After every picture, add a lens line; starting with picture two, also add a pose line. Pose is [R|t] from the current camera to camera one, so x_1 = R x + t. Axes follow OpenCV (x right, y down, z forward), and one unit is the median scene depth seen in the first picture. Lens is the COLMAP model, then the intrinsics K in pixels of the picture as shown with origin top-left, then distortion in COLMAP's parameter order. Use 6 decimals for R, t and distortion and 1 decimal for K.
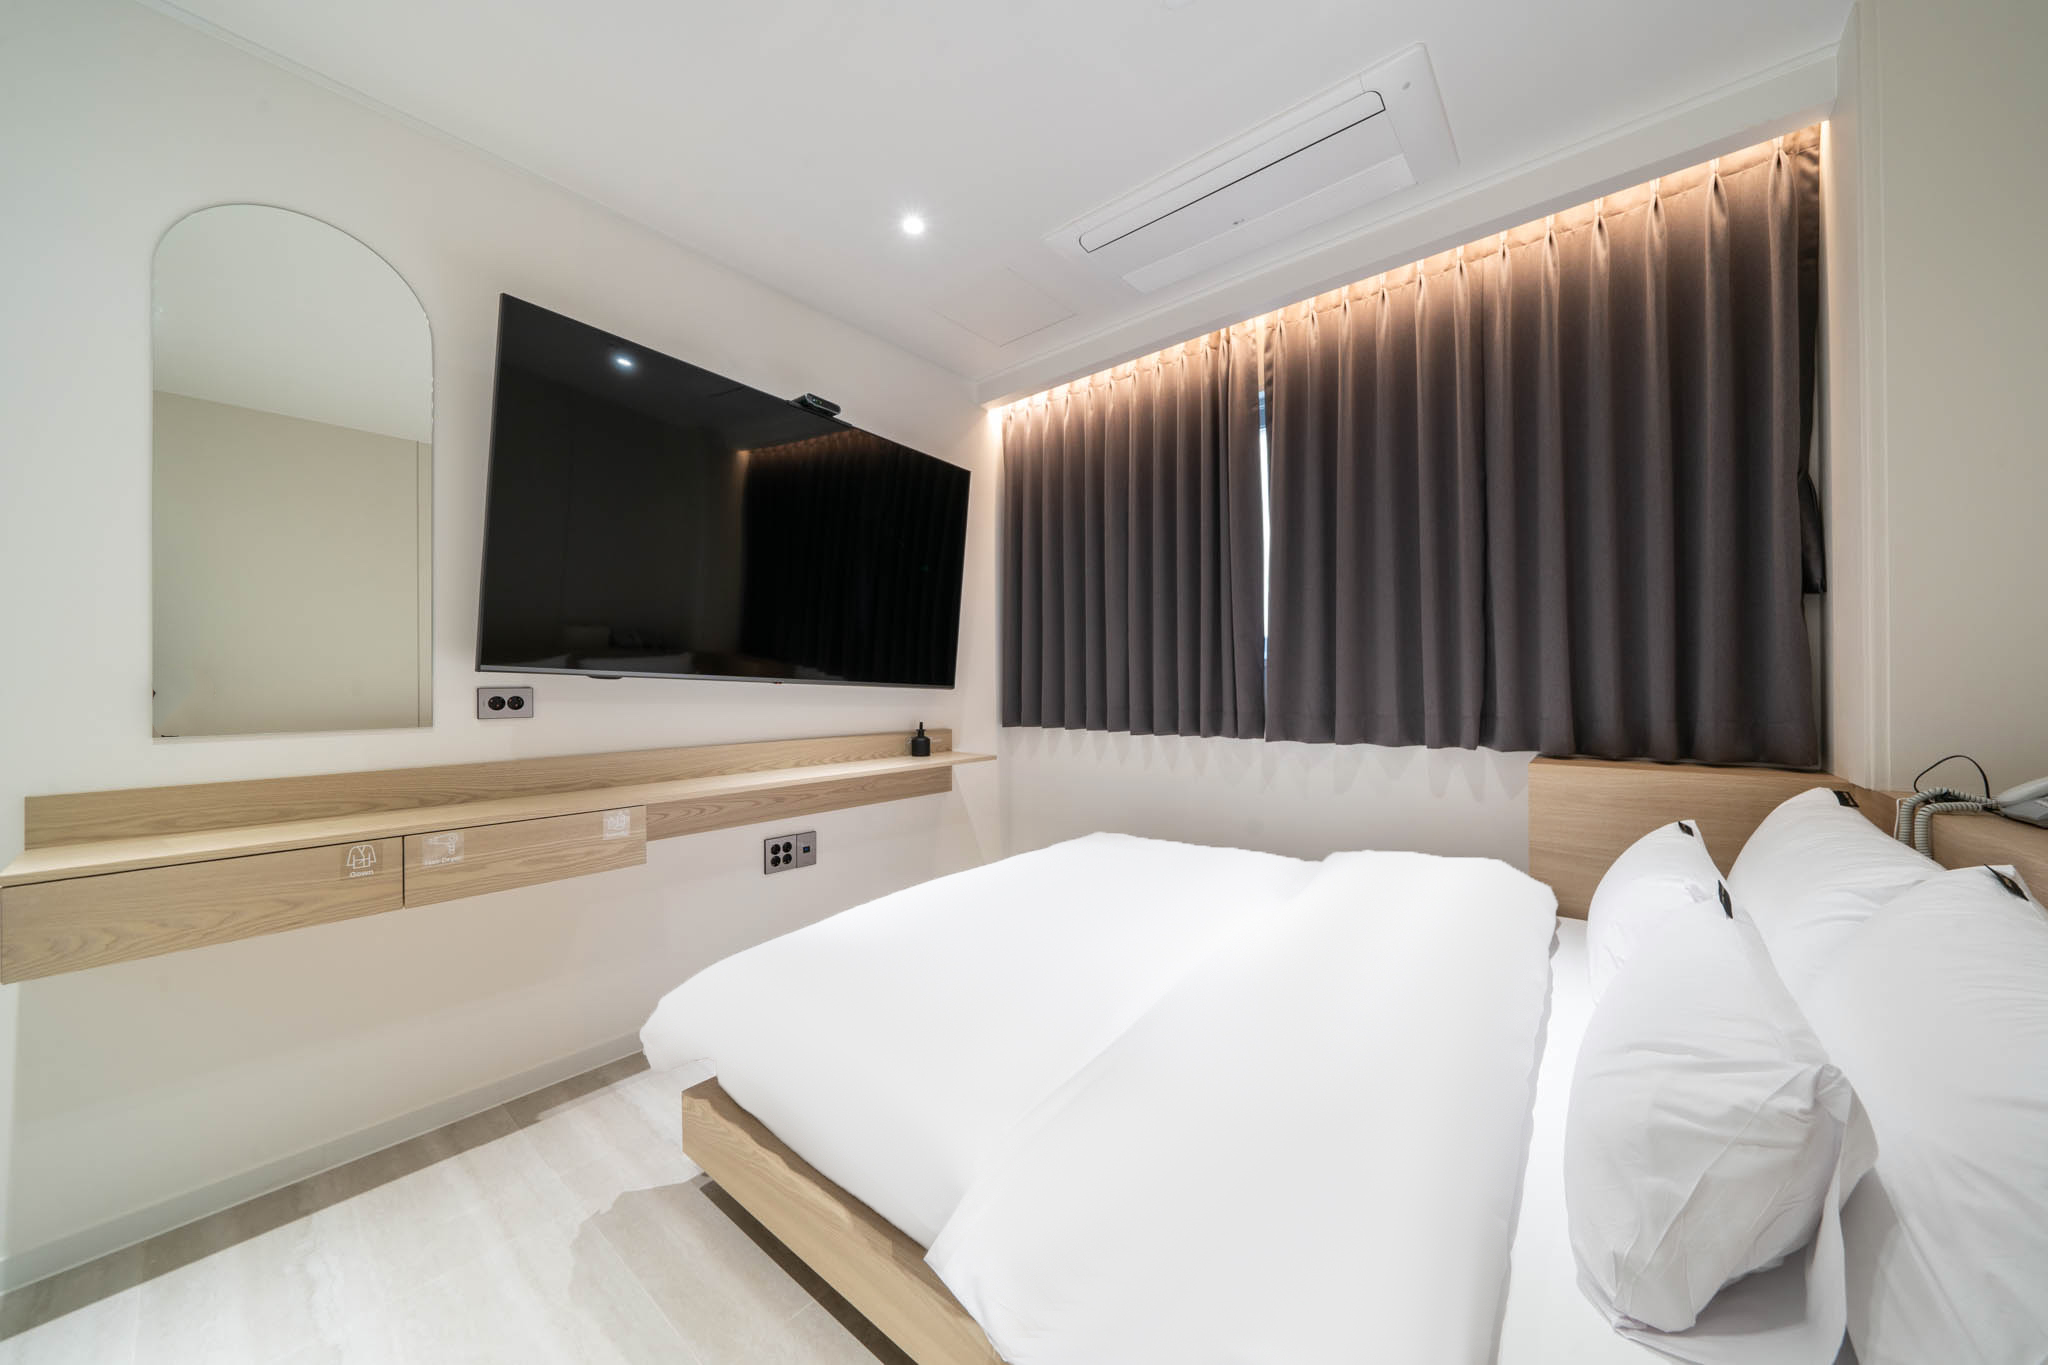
lens RADIAL K [[705.8, 0, 1025.7], [0, 705.8, 680.7], [0, 0, 1]] dist [-0.011602, -0.000054]
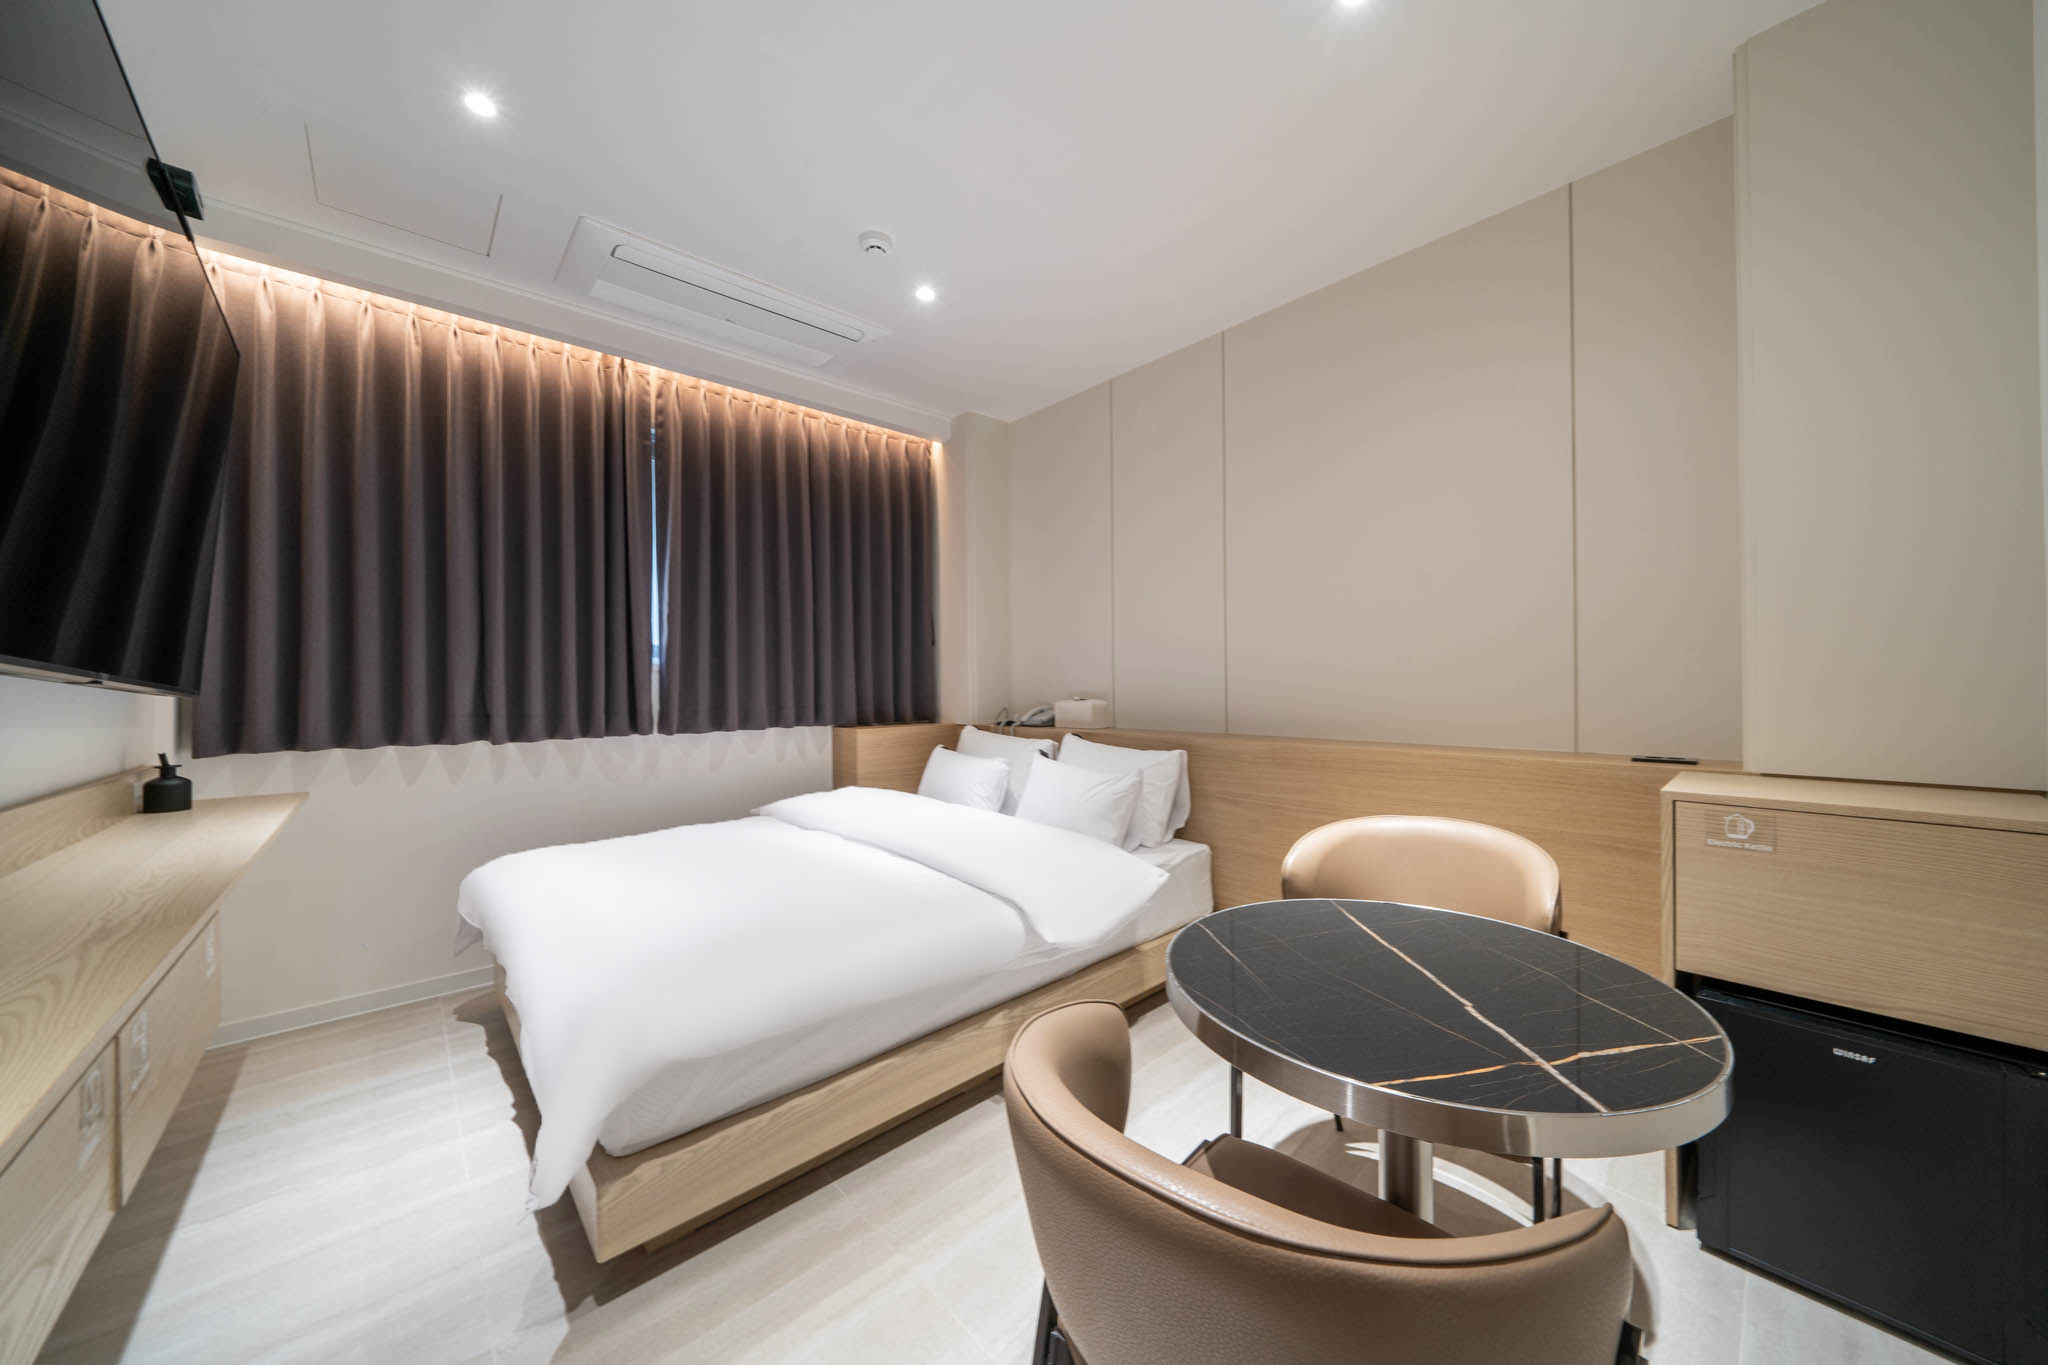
lens RADIAL K [[688.3, 0, 1060.3], [0, 688.3, 674.3], [0, 0, 1]] dist [0.000775, 0.000132]
pose [[0.110168, 0.013516, 0.993821, -0.703213], [-0.001379, 0.999909, -0.013446, 0.000487], [-0.993912, 0.000110, 0.110176, 0.220316]]
